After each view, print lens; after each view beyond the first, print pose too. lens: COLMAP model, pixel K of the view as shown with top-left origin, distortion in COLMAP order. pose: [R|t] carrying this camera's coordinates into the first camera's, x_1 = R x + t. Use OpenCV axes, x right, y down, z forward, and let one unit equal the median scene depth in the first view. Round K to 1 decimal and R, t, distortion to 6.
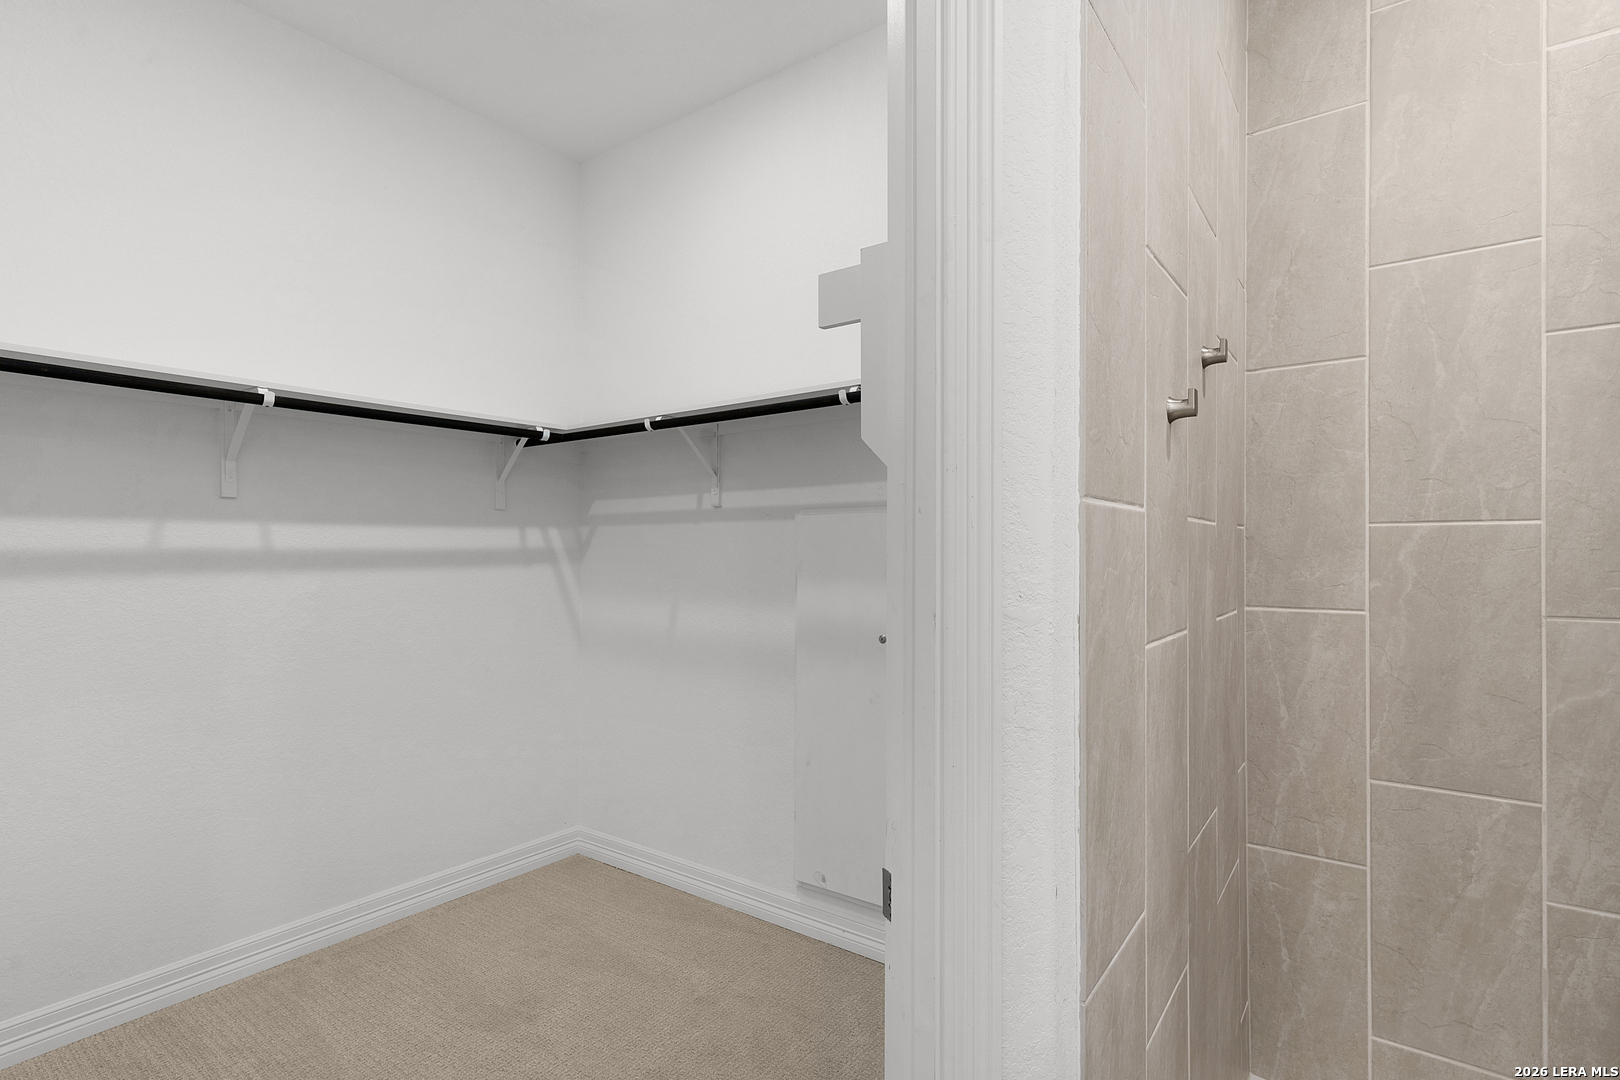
lens RADIAL K [[788.9, 0, 813.5], [0, 788.9, 551.8], [0, 0, 1]] dist [0.001573, -0.000086]
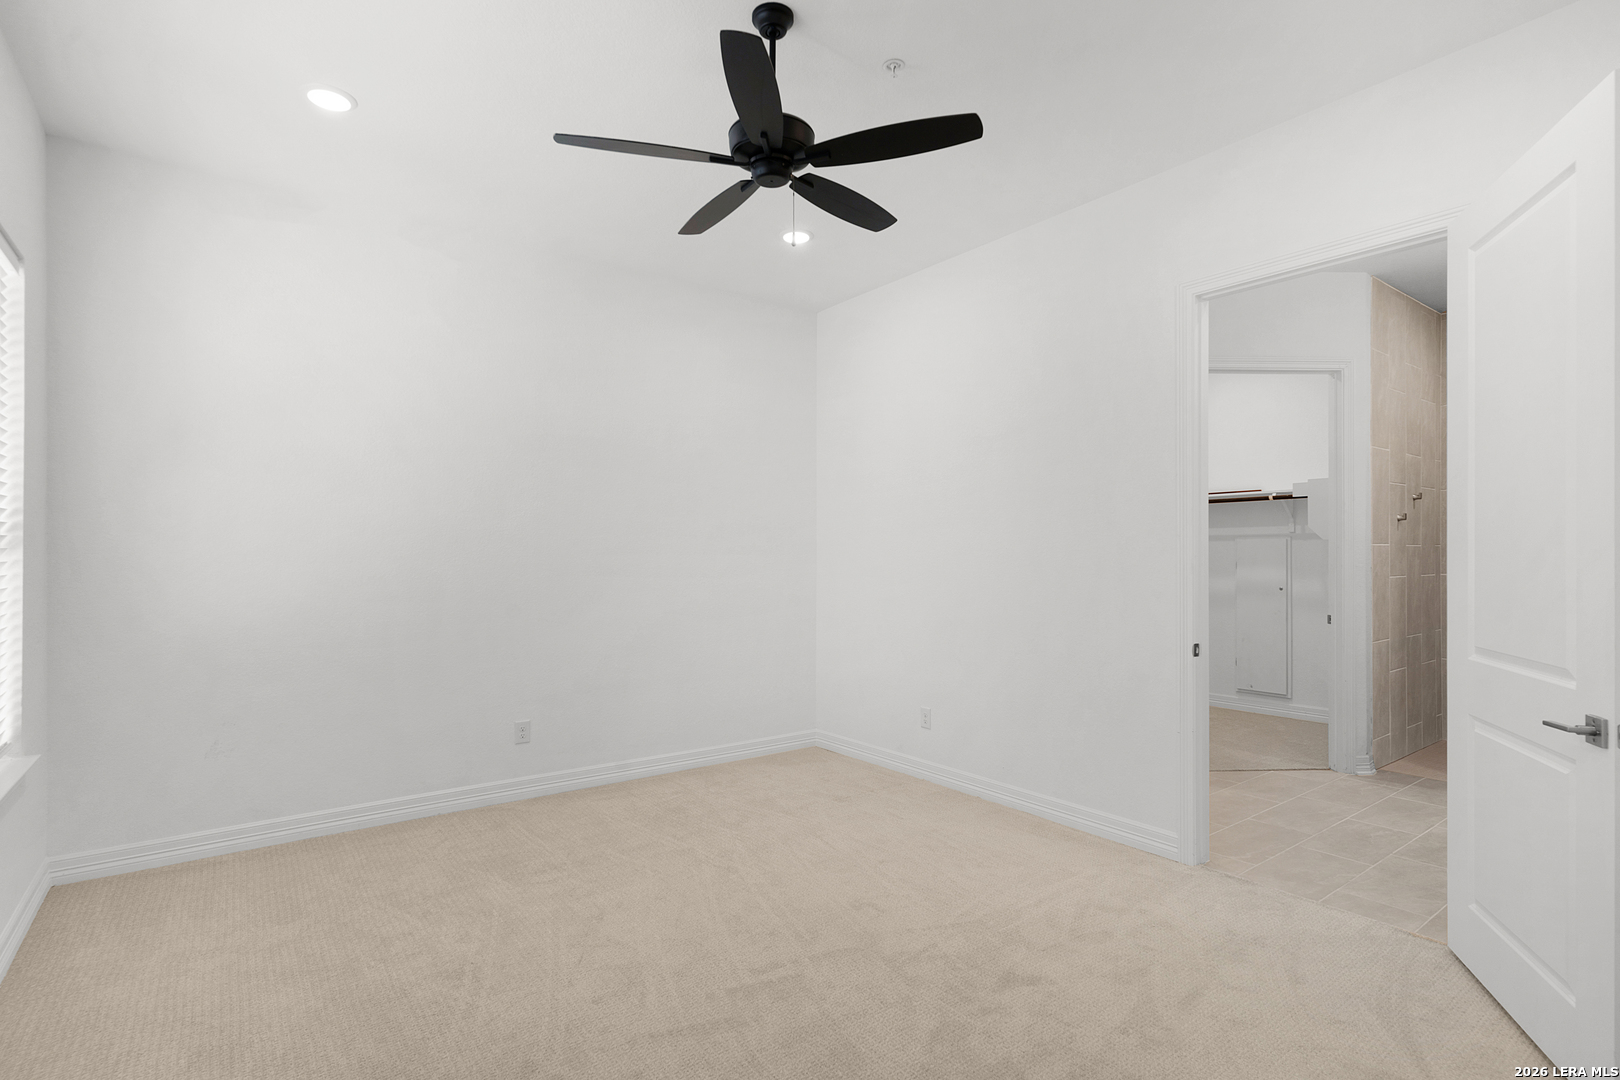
lens RADIAL K [[788.9, 0, 813.5], [0, 788.9, 551.8], [0, 0, 1]] dist [0.001573, -0.000086]
pose [[0.958055, 0.002822, -0.286572, -0.984867], [-0.003685, 0.999990, -0.002472, 0.006555], [0.286562, 0.003424, 0.958056, -2.926366]]
